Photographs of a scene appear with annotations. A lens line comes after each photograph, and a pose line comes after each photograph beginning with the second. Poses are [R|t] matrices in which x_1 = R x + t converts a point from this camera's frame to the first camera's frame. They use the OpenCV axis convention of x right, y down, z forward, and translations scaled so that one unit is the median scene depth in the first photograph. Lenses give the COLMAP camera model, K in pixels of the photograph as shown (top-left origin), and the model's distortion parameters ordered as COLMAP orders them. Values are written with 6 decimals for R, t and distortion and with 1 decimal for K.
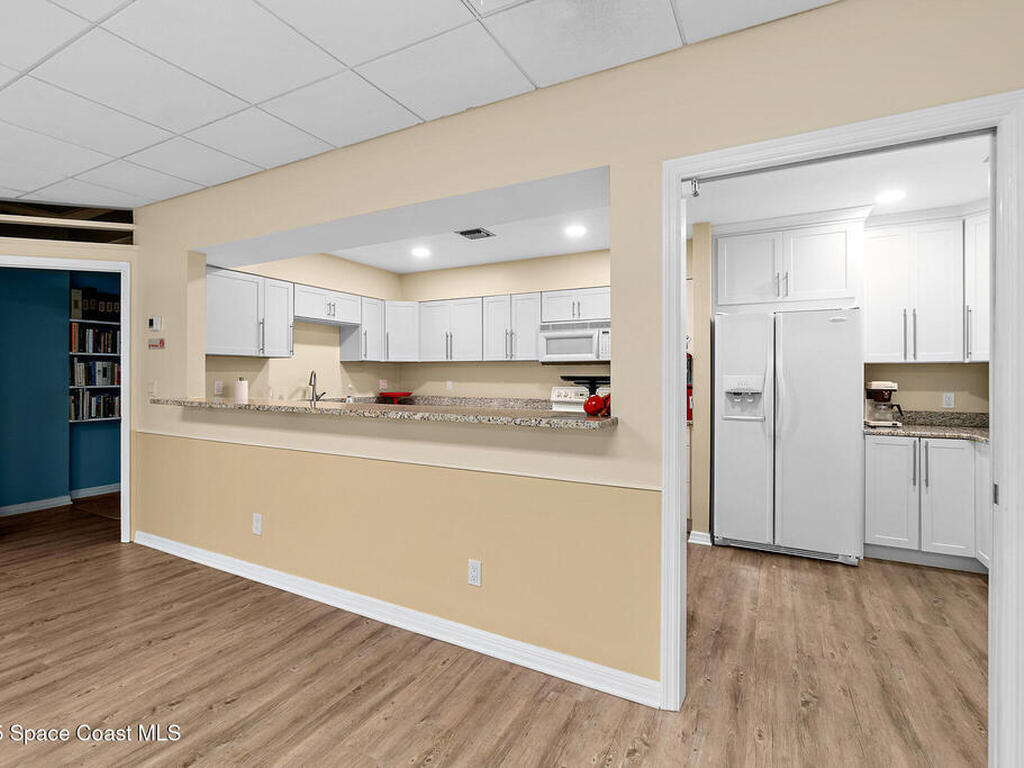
lens RADIAL K [[497.6, 0, 512.9], [0, 497.6, 375.5], [0, 0, 1]] dist [-0.002562, 0.000803]
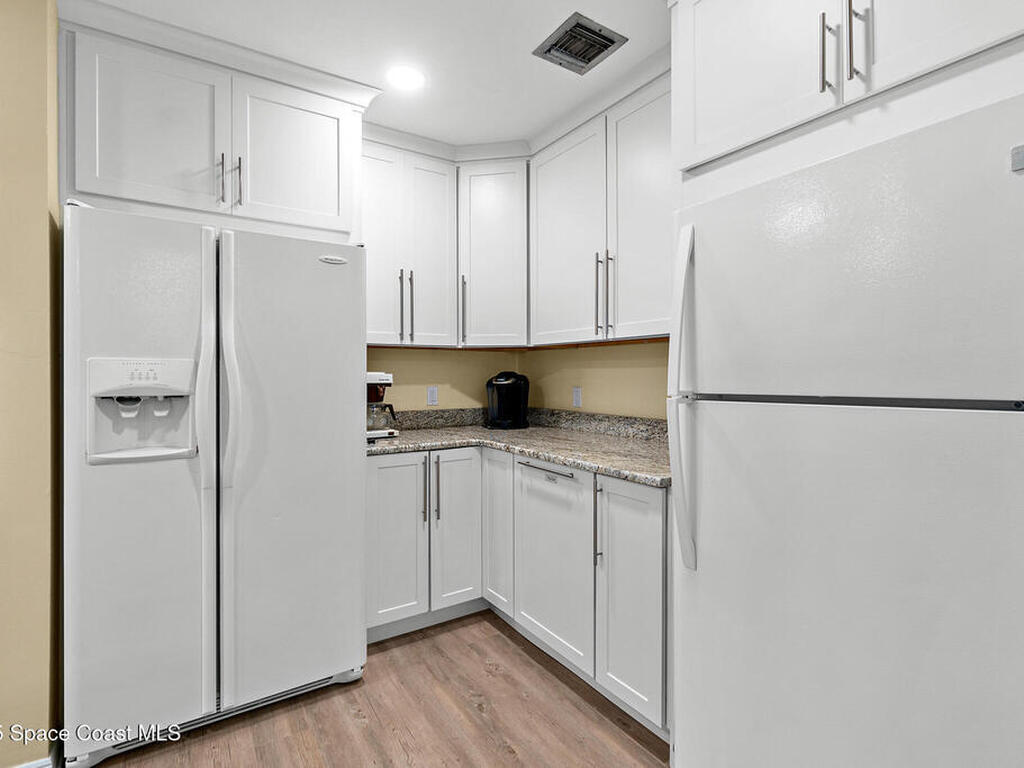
lens RADIAL K [[497.6, 0, 512.9], [0, 497.6, 375.5], [0, 0, 1]] dist [-0.002562, 0.000803]
pose [[0.480386, -0.003512, 0.877050, 0.243466], [0.002919, 0.999993, 0.002406, 0.016439], [-0.877052, 0.001404, 0.480393, 0.522180]]
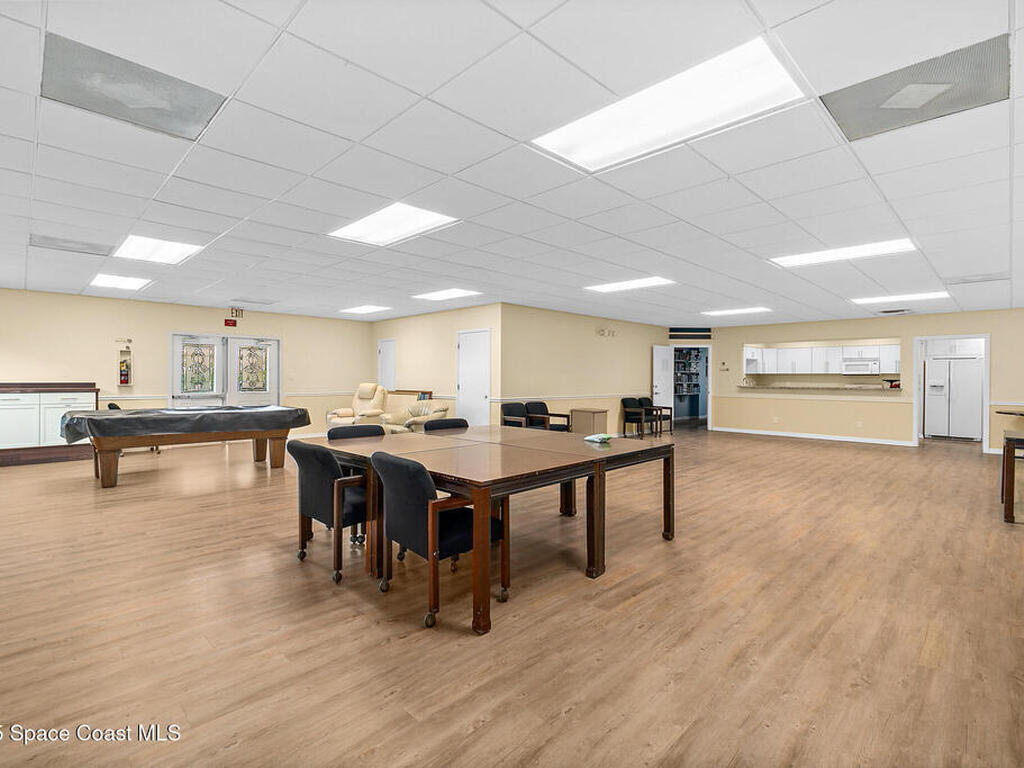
lens RADIAL K [[497.6, 0, 512.9], [0, 497.6, 375.5], [0, 0, 1]] dist [-0.002562, 0.000803]
pose [[0.957283, -0.000183, -0.289153, -0.749181], [-0.002530, 0.999956, -0.009010, 0.006031], [0.289142, 0.009356, 0.957241, -1.756358]]
